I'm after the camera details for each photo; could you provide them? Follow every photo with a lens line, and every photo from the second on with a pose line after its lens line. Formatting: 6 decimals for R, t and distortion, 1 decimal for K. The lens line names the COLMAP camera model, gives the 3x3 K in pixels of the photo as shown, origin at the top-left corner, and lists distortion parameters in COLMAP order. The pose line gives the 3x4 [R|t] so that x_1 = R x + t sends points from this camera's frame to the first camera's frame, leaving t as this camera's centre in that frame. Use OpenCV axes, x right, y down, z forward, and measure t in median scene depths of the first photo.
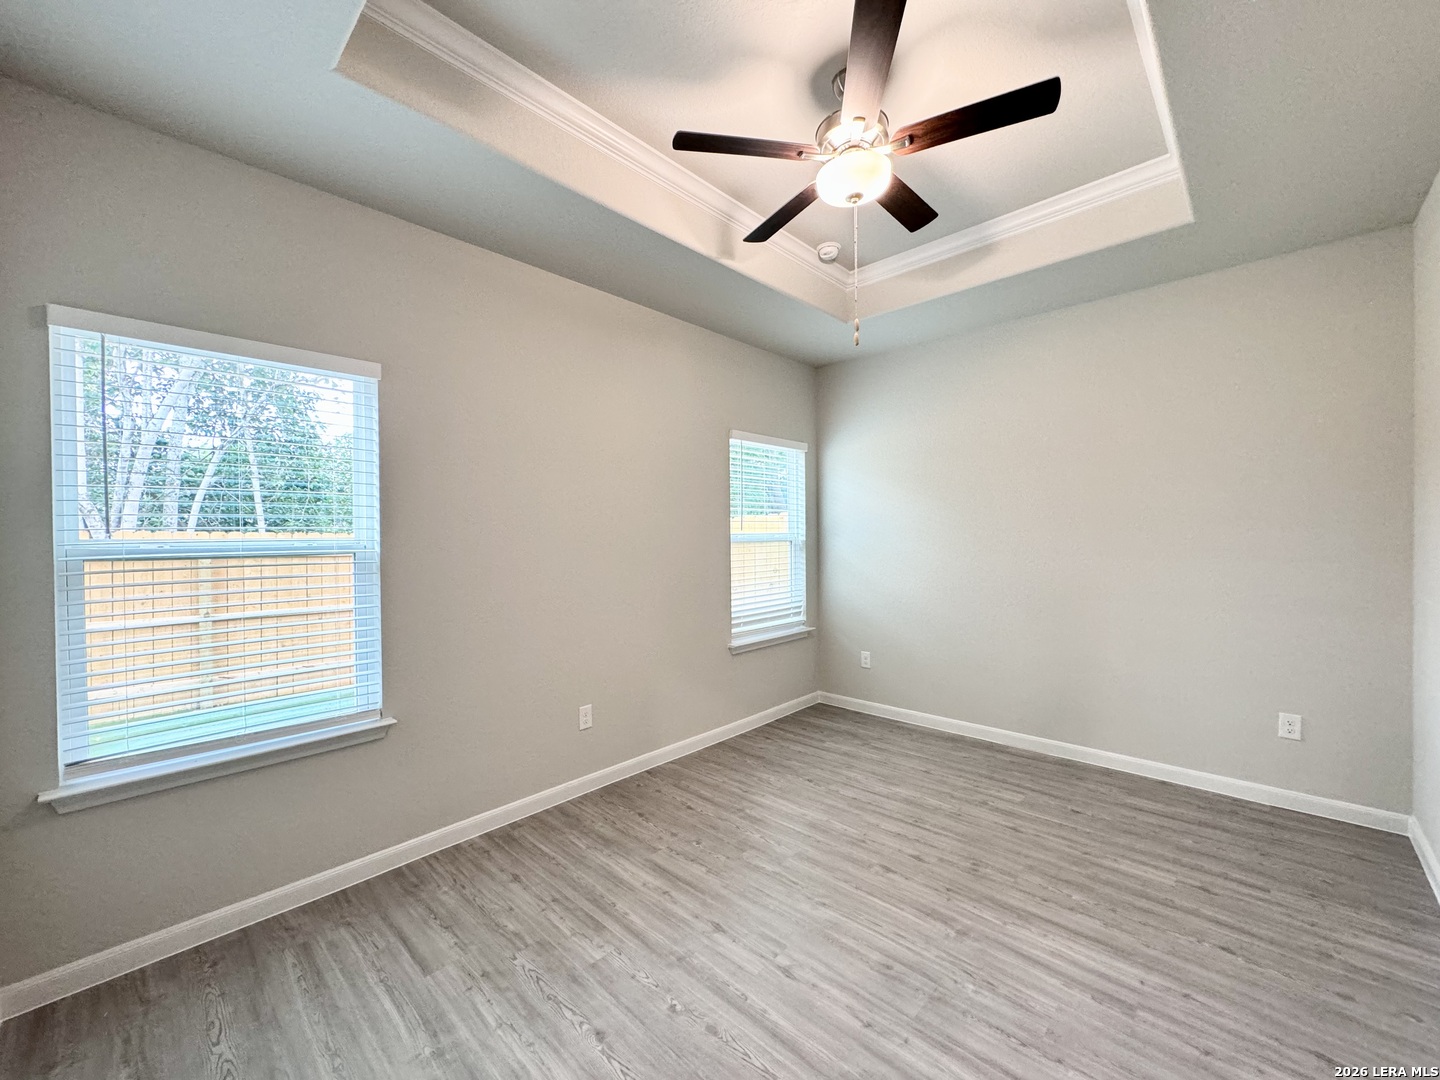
lens RADIAL K [[576.7, 0, 720.0], [0, 576.7, 540.0], [0, 0, 1]] dist [0.001417, 0.000272]
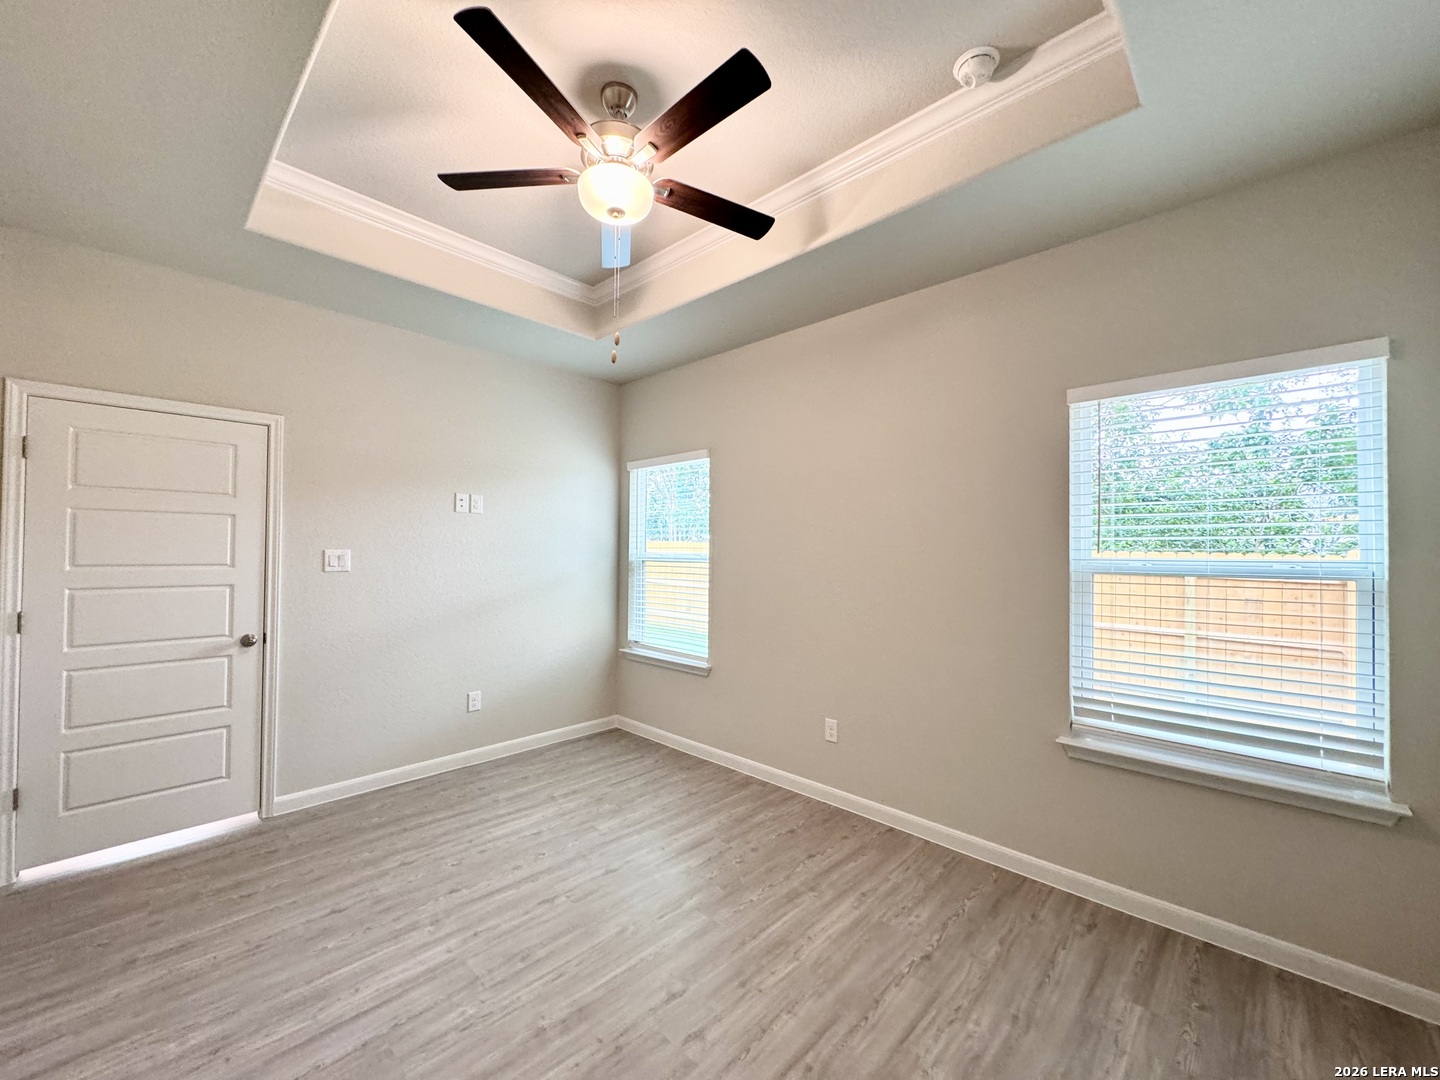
lens RADIAL K [[574.1, 0, 721.3], [0, 574.1, 541.4], [0, 0, 1]] dist [-0.001246, -0.000612]
pose [[-0.004907, -0.008275, -0.999954, 1.056724], [-0.021486, 0.999736, -0.008167, -0.027081], [0.999757, 0.021445, -0.005083, 1.051333]]
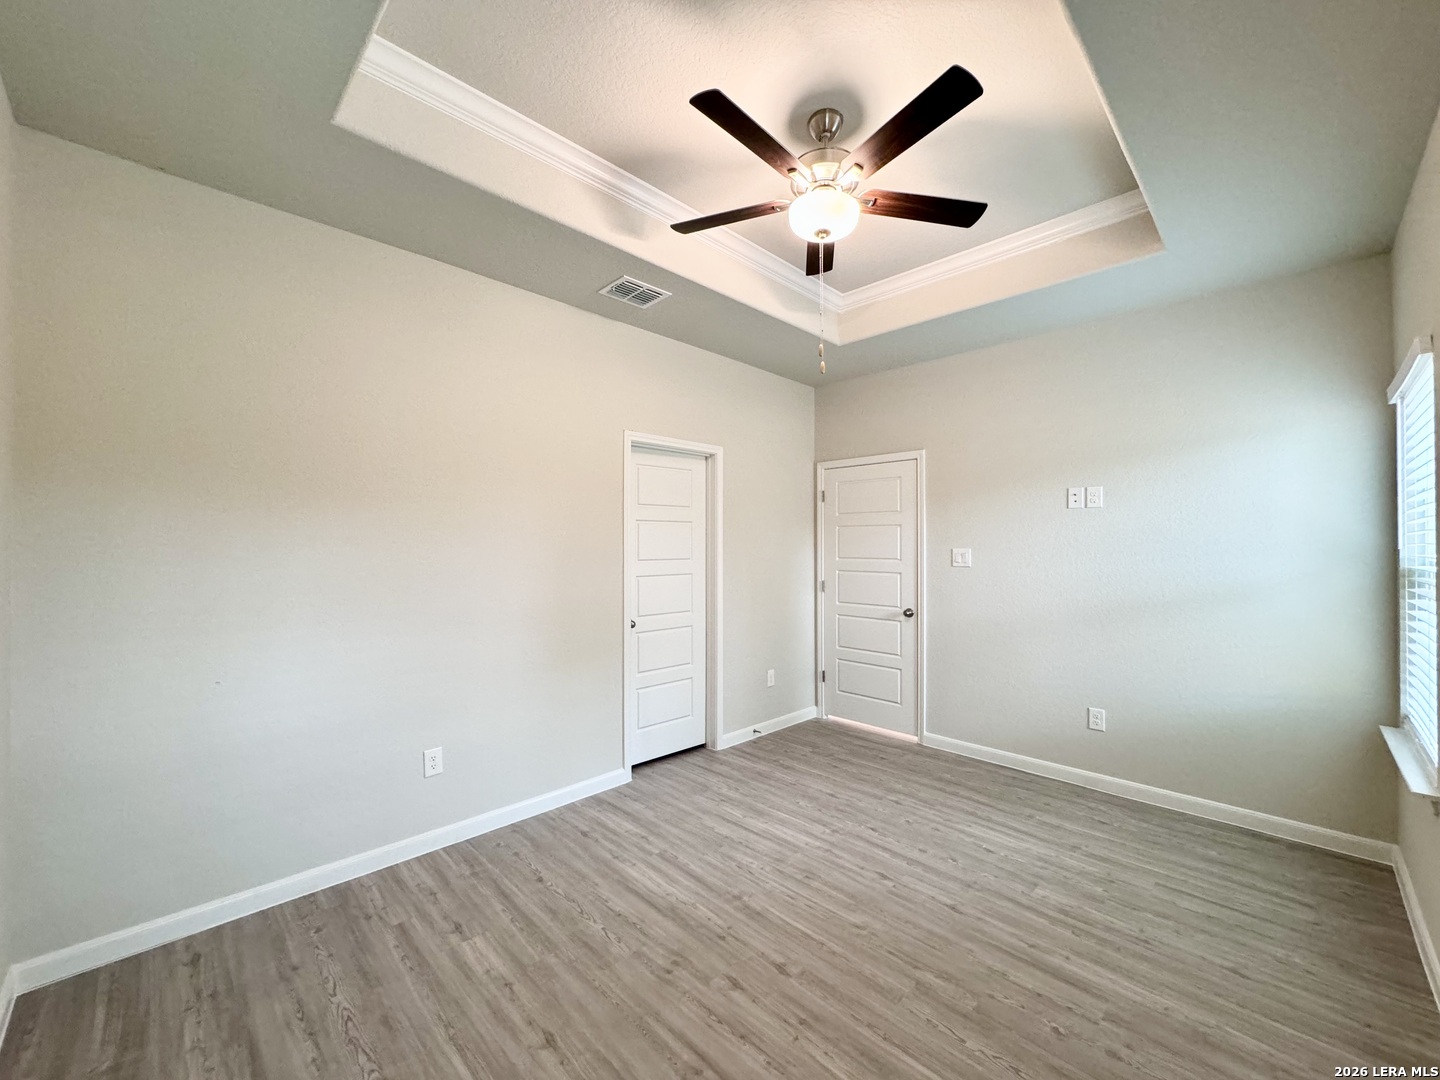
lens RADIAL K [[574.1, 0, 721.3], [0, 574.1, 541.4], [0, 0, 1]] dist [-0.001246, -0.000612]
pose [[-0.999525, 0.008947, 0.029482, 0.344663], [0.009105, 0.999945, 0.005233, -0.035795], [-0.029434, 0.005499, -0.999552, 1.805917]]
